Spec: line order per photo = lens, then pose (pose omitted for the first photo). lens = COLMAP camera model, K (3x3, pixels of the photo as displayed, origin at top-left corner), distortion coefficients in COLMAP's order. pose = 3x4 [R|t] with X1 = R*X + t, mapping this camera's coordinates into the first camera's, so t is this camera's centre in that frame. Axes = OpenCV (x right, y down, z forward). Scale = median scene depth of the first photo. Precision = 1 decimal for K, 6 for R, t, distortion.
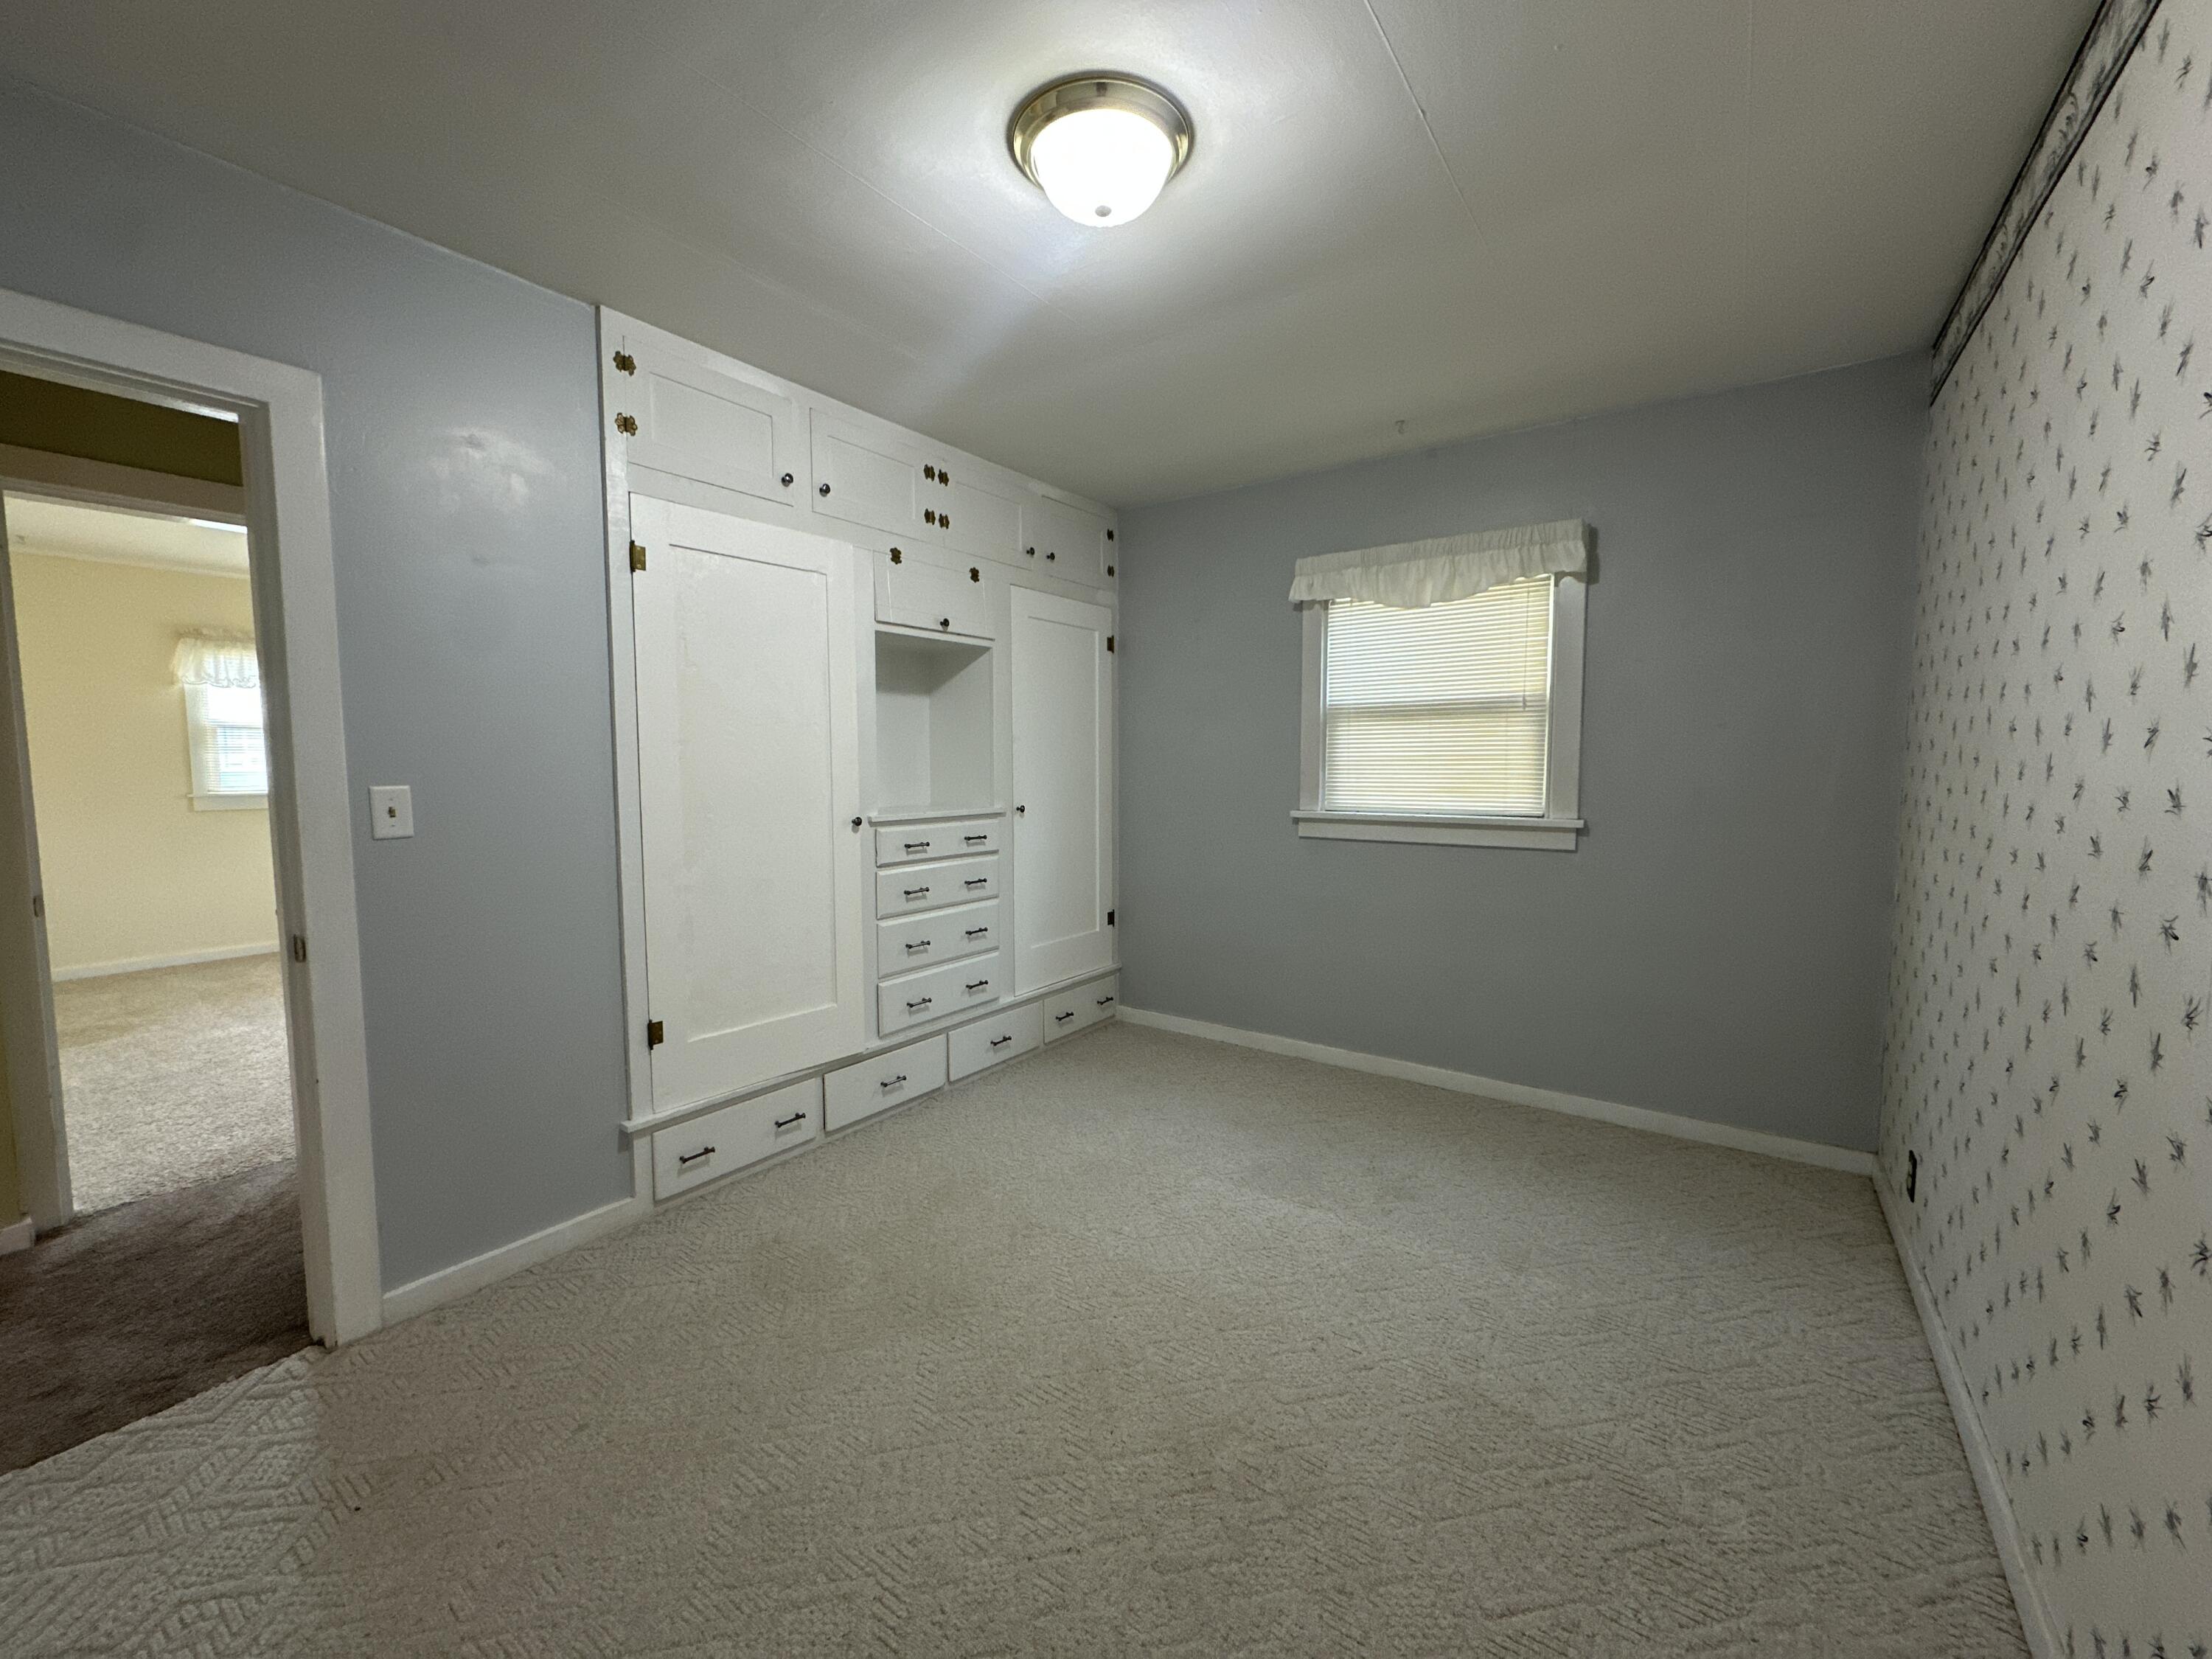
lens RADIAL K [[896.1, 0, 1108.3], [0, 896.1, 868.7], [0, 0, 1]] dist [-0.000552, -0.000051]
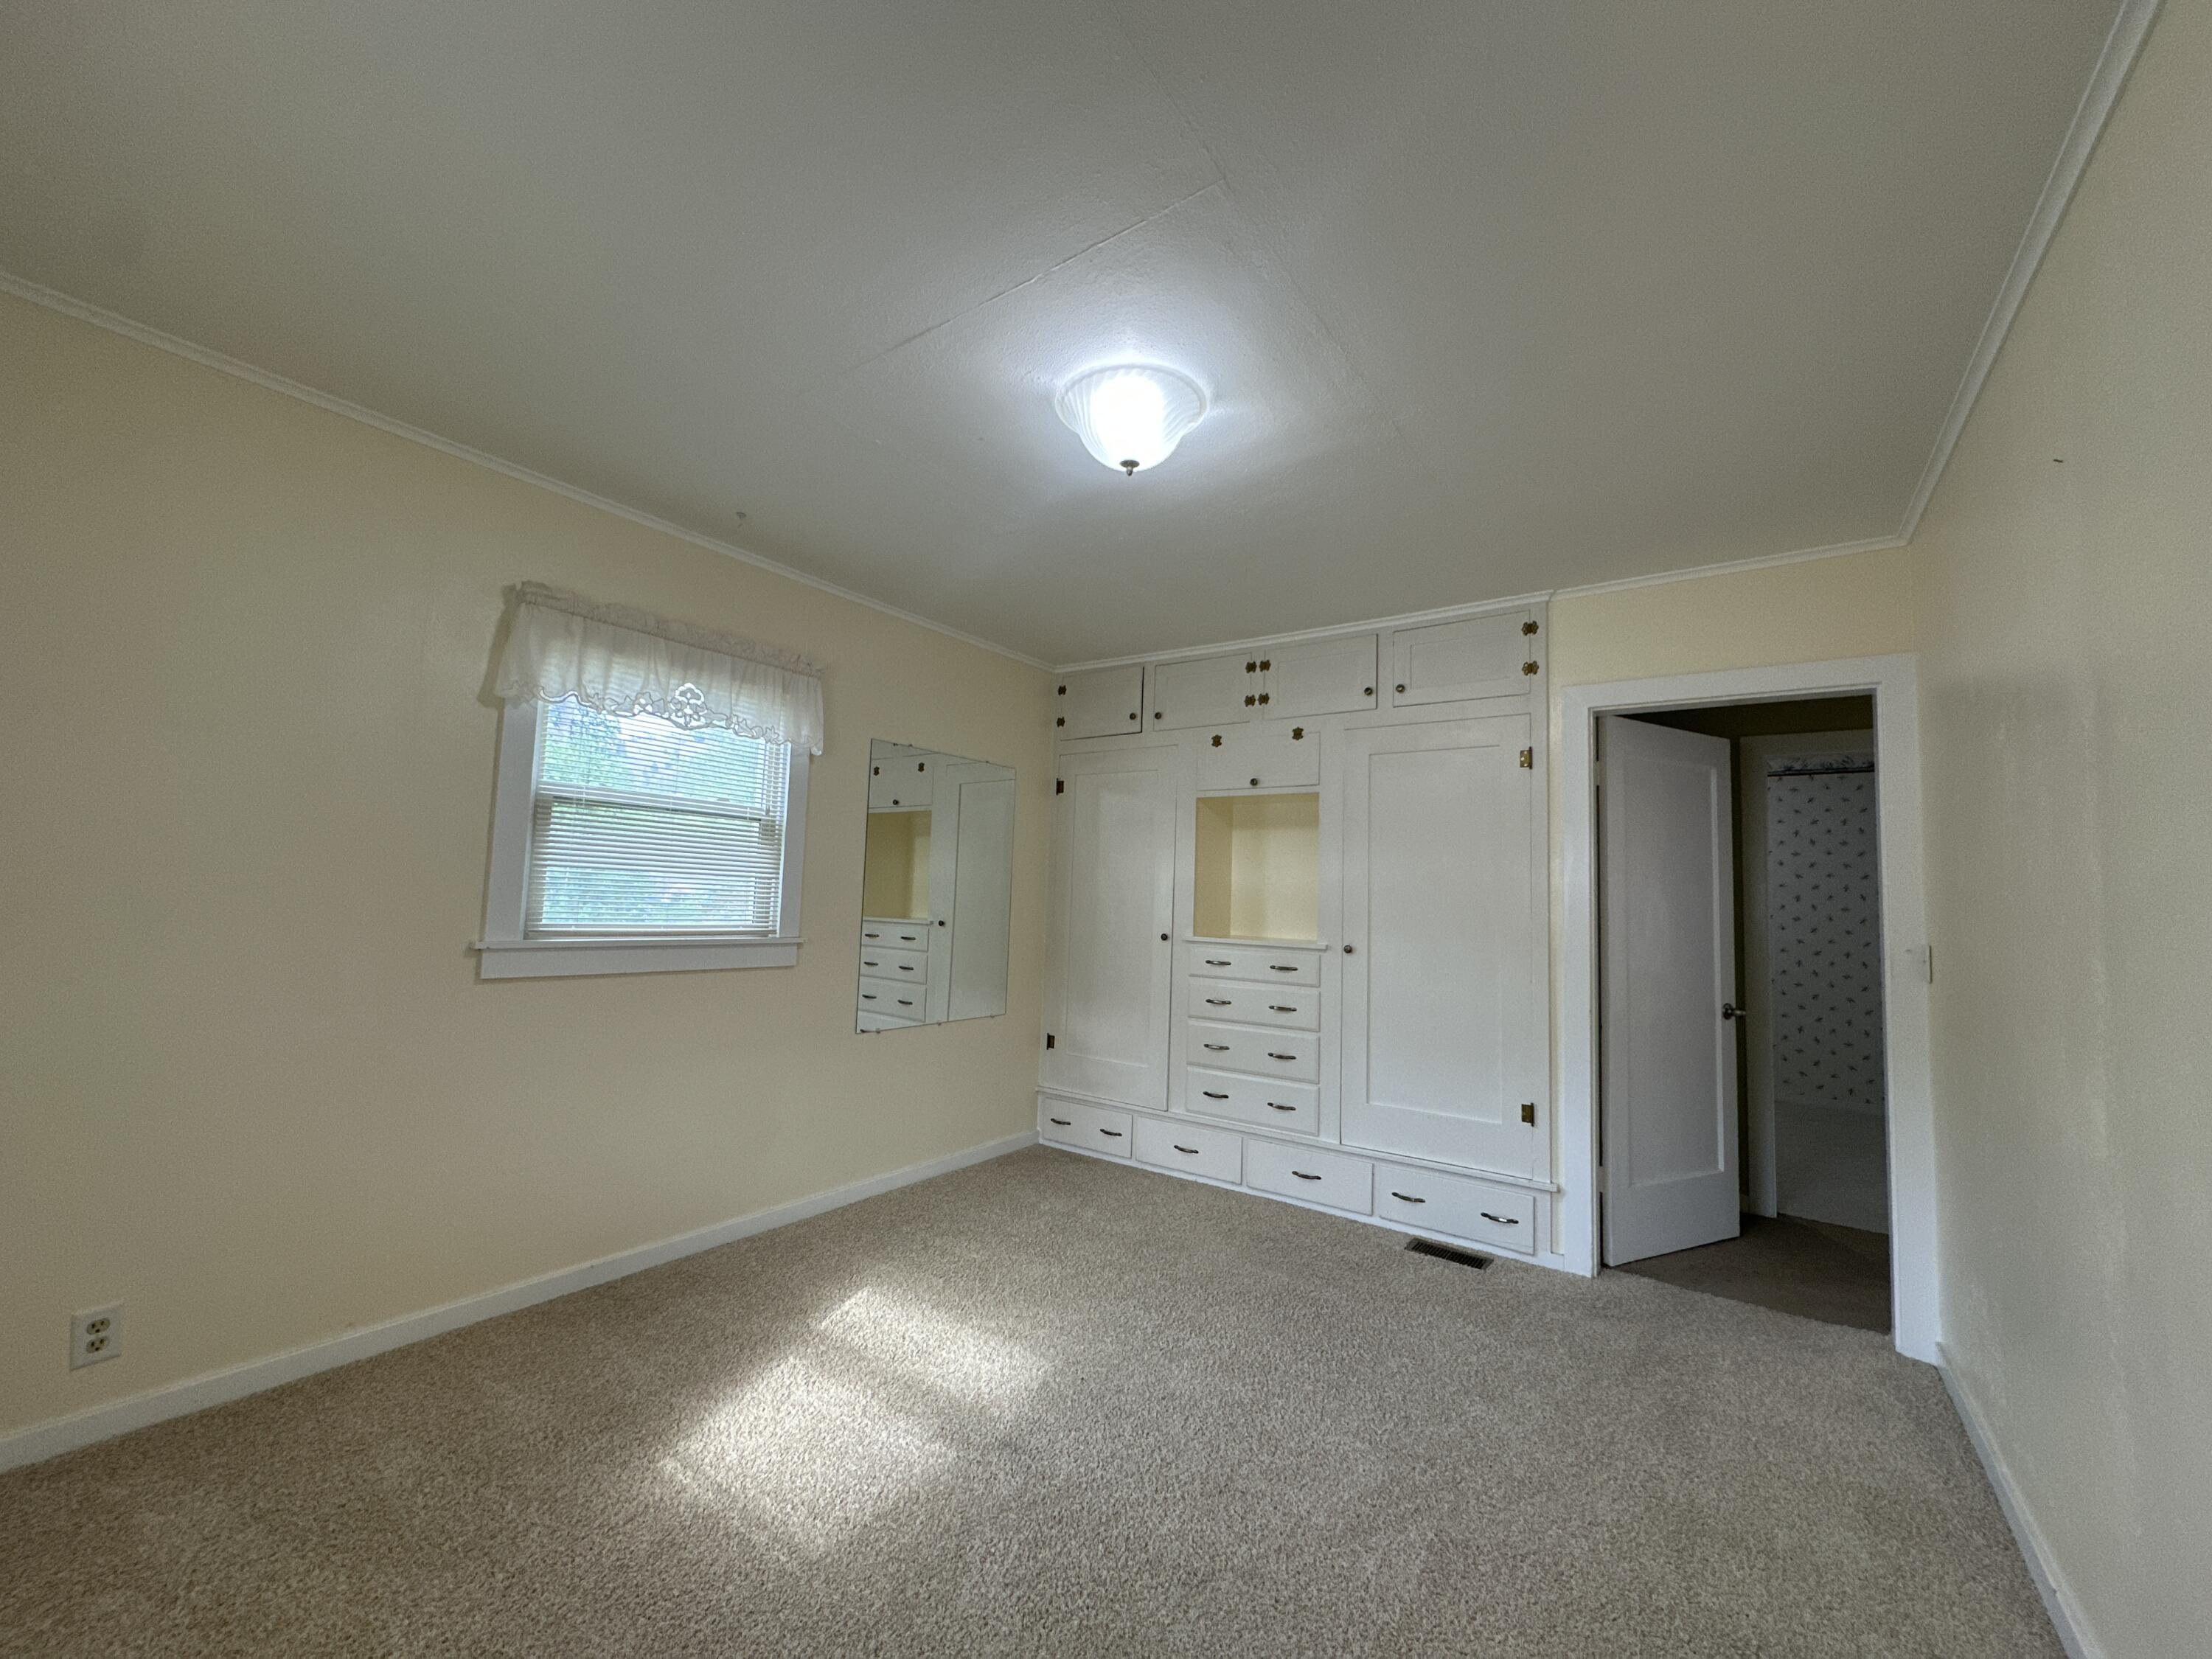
lens RADIAL K [[878.1, 0, 1106.0], [0, 878.1, 829.5], [0, 0, 1]] dist [-0.000967, -0.000086]
pose [[0.015607, -0.068175, -0.997551, 0.996184], [-0.148338, 0.986475, -0.069739, -0.100602], [0.988814, 0.149063, 0.005283, 0.816788]]
